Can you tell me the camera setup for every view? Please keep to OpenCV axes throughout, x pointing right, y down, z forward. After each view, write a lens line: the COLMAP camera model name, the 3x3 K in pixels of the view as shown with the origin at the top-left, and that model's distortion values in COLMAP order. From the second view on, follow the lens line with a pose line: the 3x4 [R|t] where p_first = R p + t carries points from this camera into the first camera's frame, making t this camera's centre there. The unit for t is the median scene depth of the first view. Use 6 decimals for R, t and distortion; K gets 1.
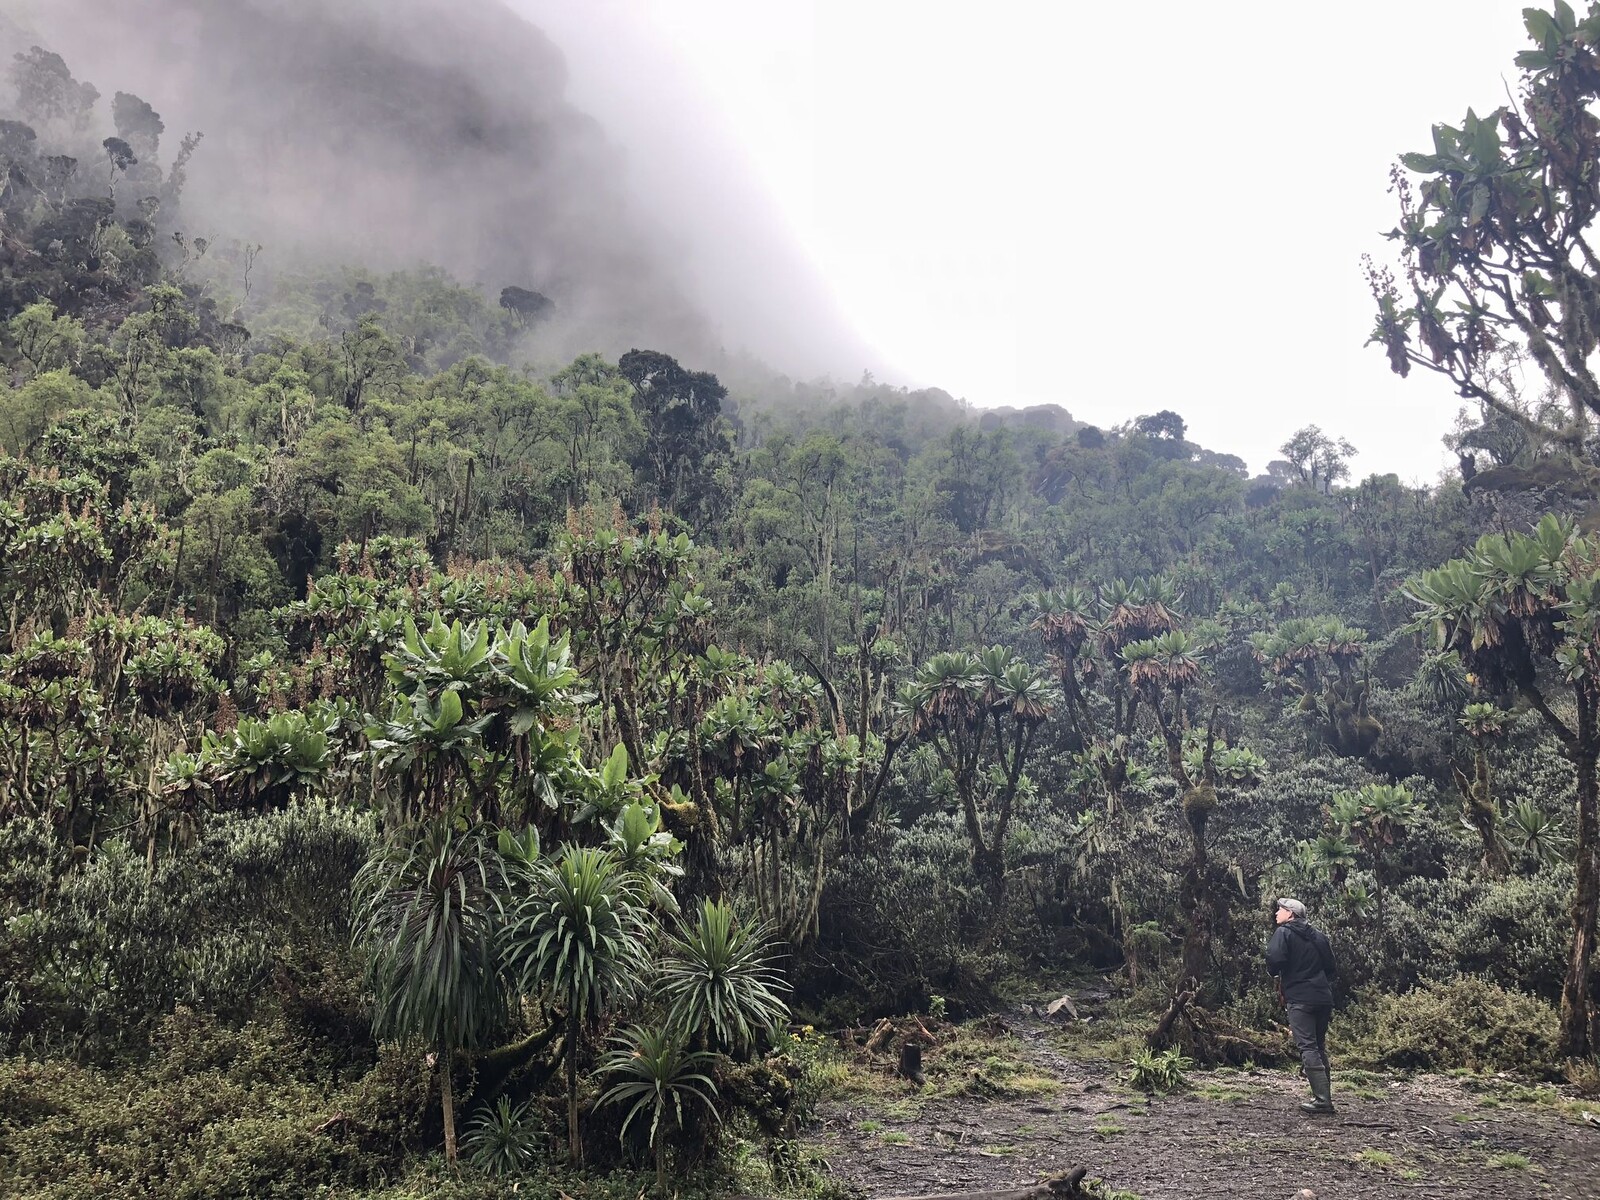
lens RADIAL K [[1314.1, 0, 791.8], [0, 1314.1, 591.5], [0, 0, 1]] dist [0.029546, -0.030692]
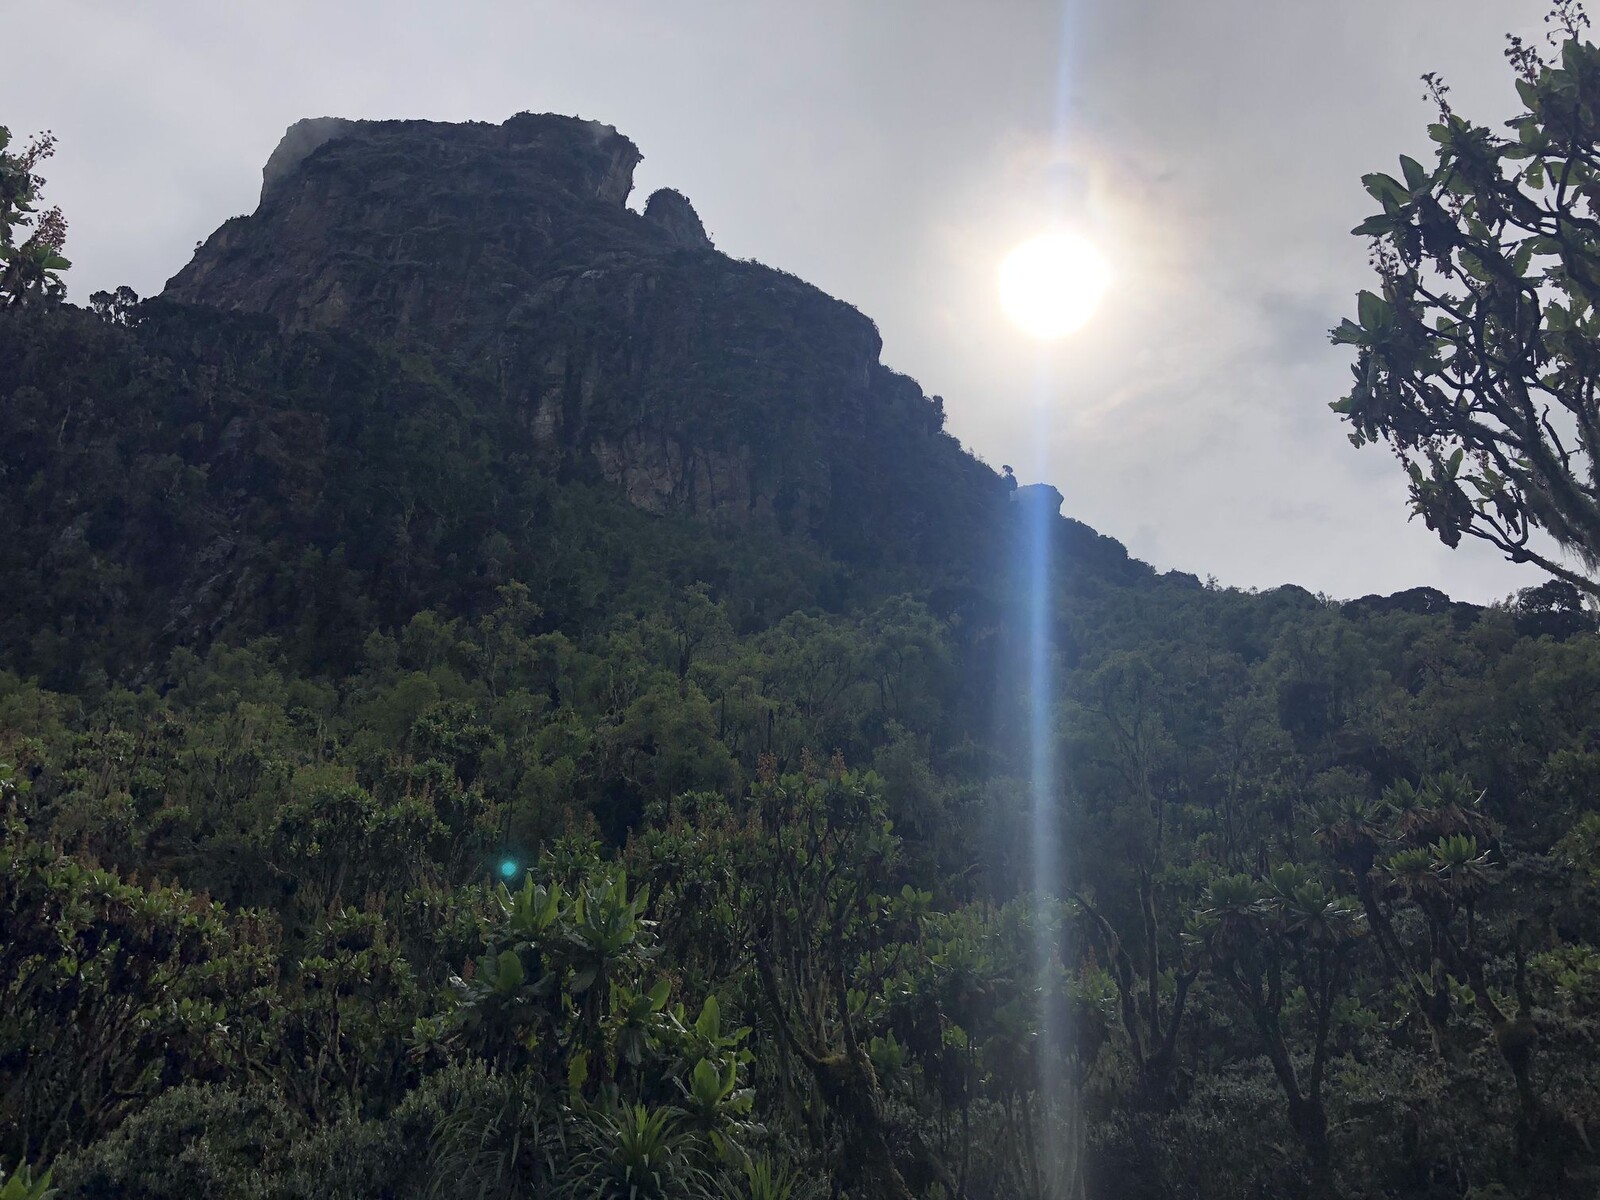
lens RADIAL K [[1314.1, 0, 791.8], [0, 1314.1, 591.5], [0, 0, 1]] dist [0.029546, -0.030692]
pose [[0.957164, -0.119379, -0.263792, 0.126220], [0.071275, 0.980160, -0.184951, 0.001398], [0.280637, 0.158227, 0.946682, 0.006756]]
